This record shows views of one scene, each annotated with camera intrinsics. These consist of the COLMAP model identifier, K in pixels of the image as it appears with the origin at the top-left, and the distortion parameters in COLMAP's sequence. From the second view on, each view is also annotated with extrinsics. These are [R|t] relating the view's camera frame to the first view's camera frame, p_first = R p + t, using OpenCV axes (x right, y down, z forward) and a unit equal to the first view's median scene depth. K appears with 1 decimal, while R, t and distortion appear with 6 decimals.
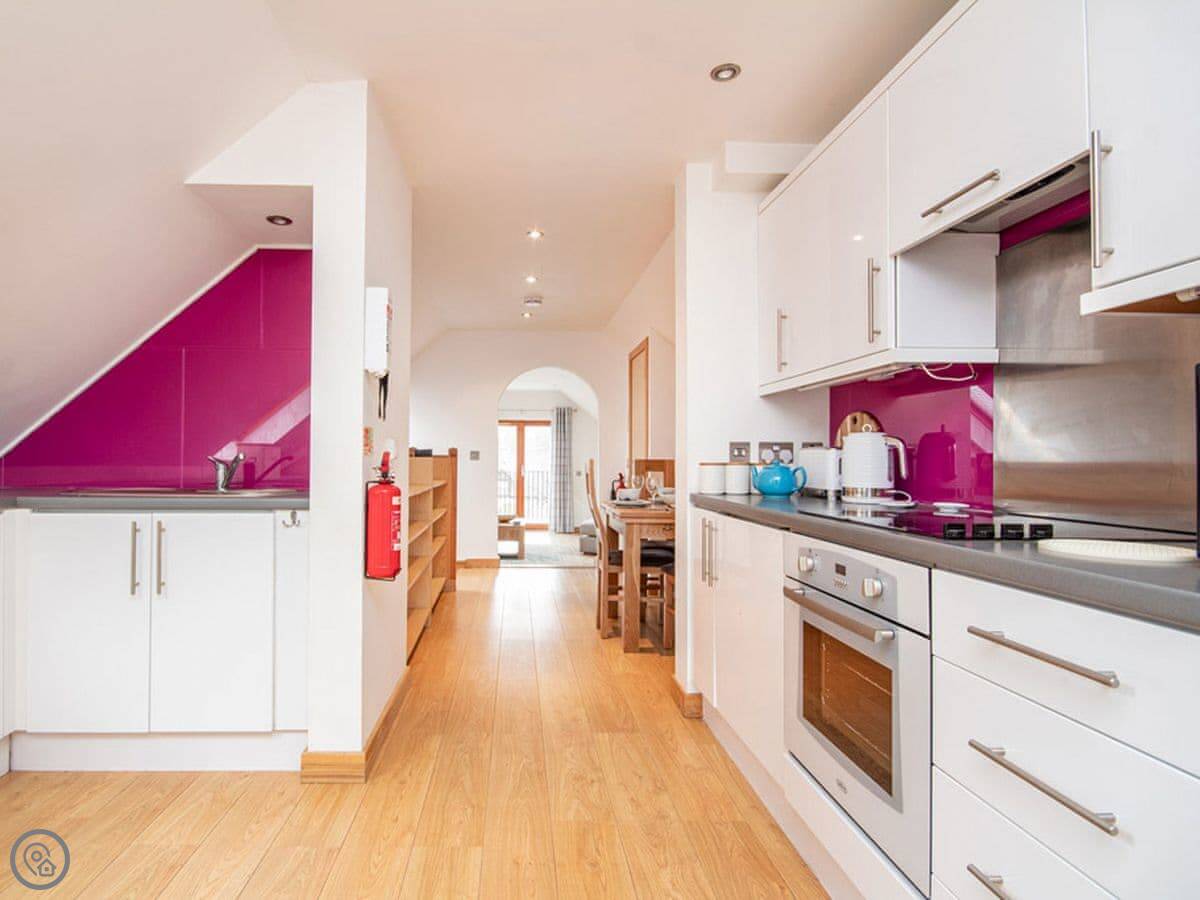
lens RADIAL K [[621.9, 0, 523.0], [0, 621.9, 453.0], [0, 0, 1]] dist [-0.003037, 0.000457]
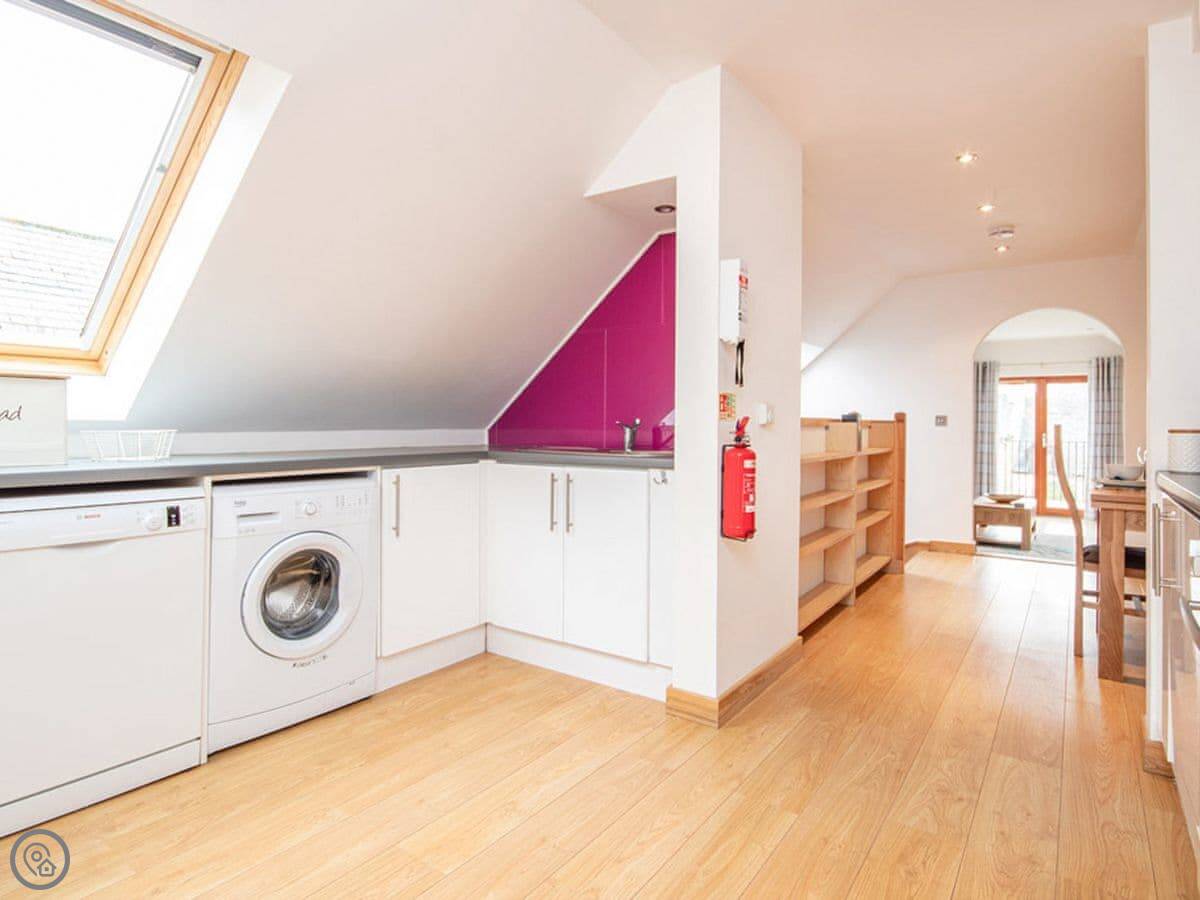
lens RADIAL K [[663.7, 0, 603.0], [0, 663.7, 420.1], [0, 0, 1]] dist [-0.006848, -0.000685]
pose [[0.806051, -0.001713, -0.591843, 0.246714], [0.003018, 0.999995, 0.001216, 0.001672], [0.591838, -0.002767, 0.806052, -0.026429]]
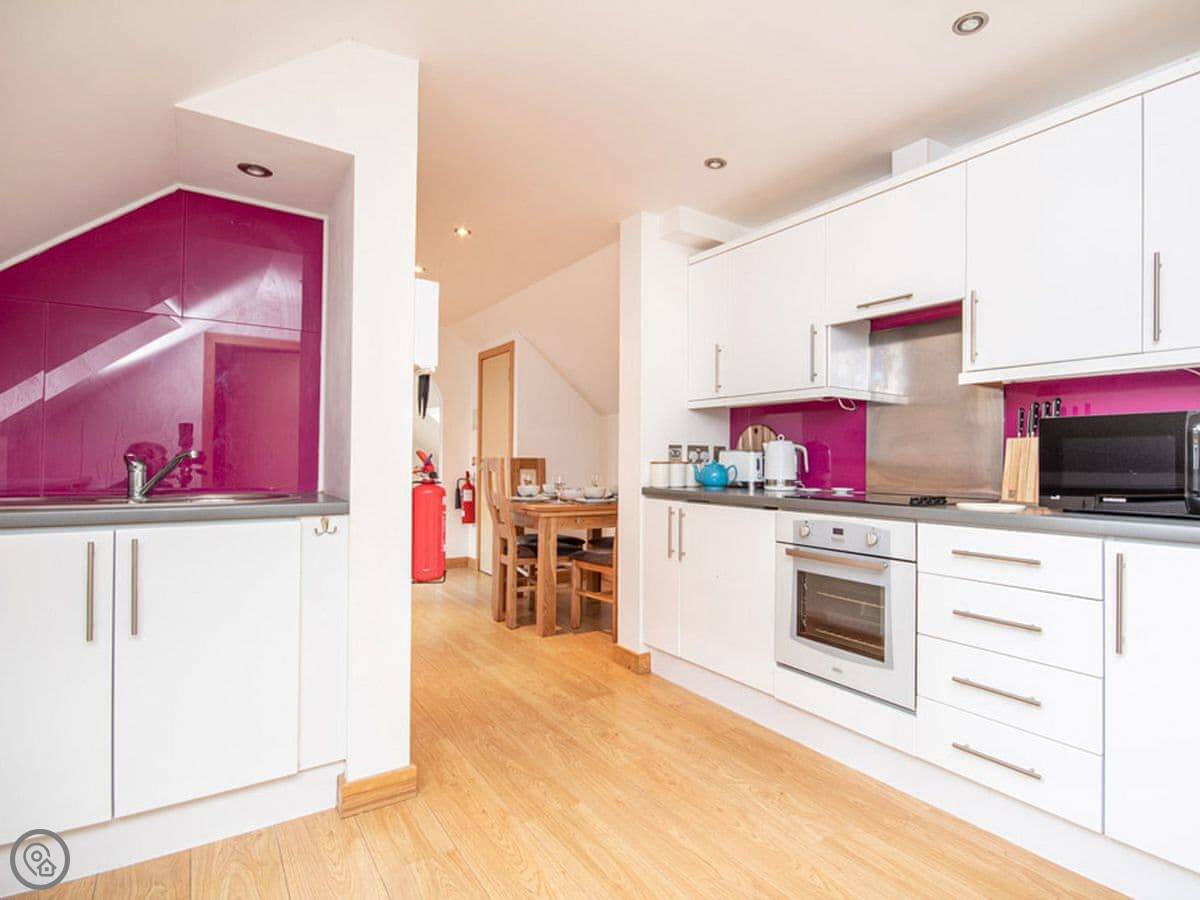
lens RADIAL K [[628.3, 0, 670.3], [0, 628.3, 453.7], [0, 0, 1]] dist [-0.002041, 0.000092]
pose [[0.804331, 0.007185, 0.594137, -0.496572], [-0.010533, 0.999942, 0.002166, -0.003655], [-0.594087, -0.008001, 0.804361, -0.008637]]
